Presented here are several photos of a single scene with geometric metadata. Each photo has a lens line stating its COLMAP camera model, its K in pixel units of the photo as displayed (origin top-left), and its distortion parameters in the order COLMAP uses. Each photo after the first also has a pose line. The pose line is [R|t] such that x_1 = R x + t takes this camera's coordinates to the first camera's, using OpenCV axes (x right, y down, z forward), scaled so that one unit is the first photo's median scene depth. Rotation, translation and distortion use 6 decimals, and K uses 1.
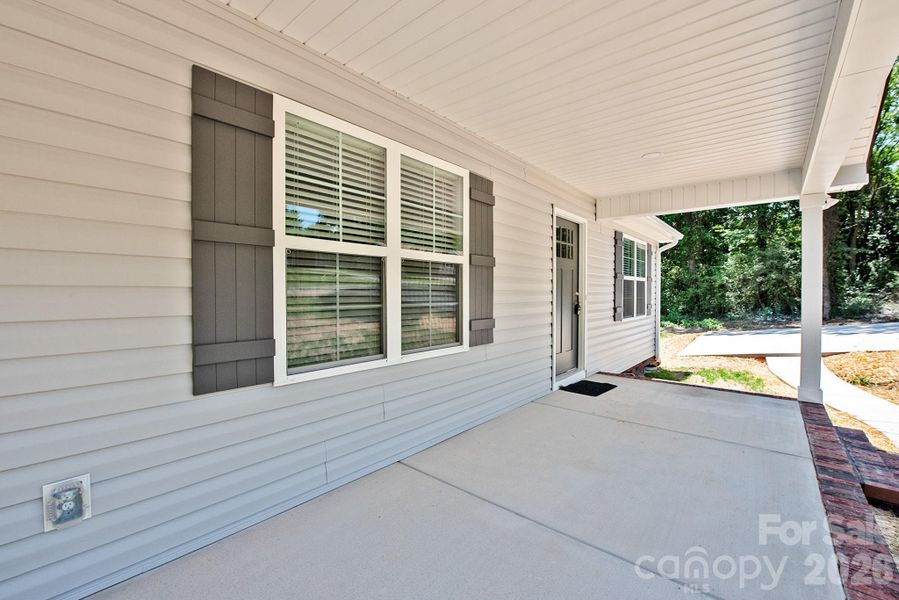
lens RADIAL K [[369.6, 0, 454.9], [0, 369.6, 298.3], [0, 0, 1]] dist [-0.008386, -0.002599]
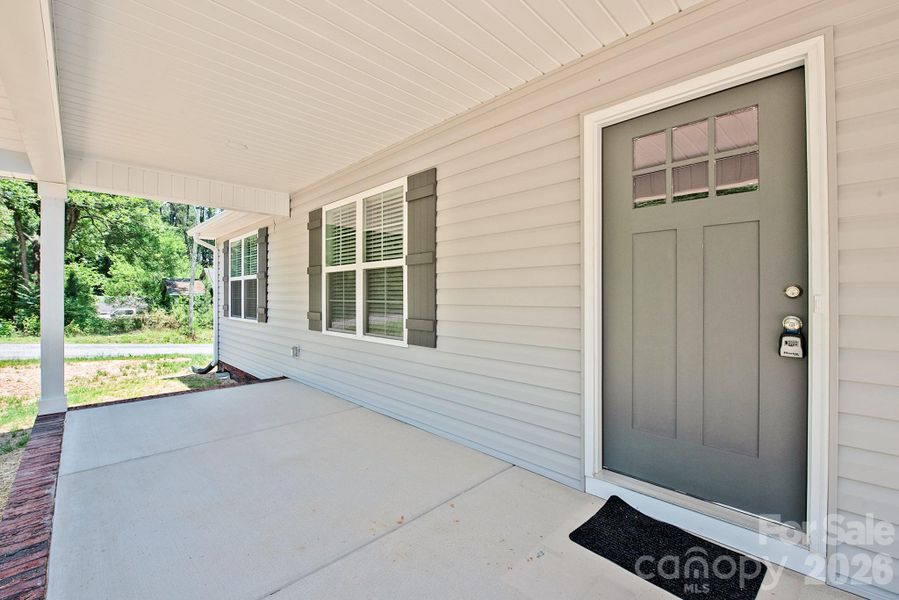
lens RADIAL K [[369.6, 0, 454.6], [0, 369.6, 295.3], [0, 0, 1]] dist [-0.008386, -0.002599]
pose [[-0.065269, 0.001321, -0.997867, 1.138743], [-0.011734, 0.999929, 0.002091, -0.009959], [0.997799, 0.011846, -0.065249, 1.275479]]
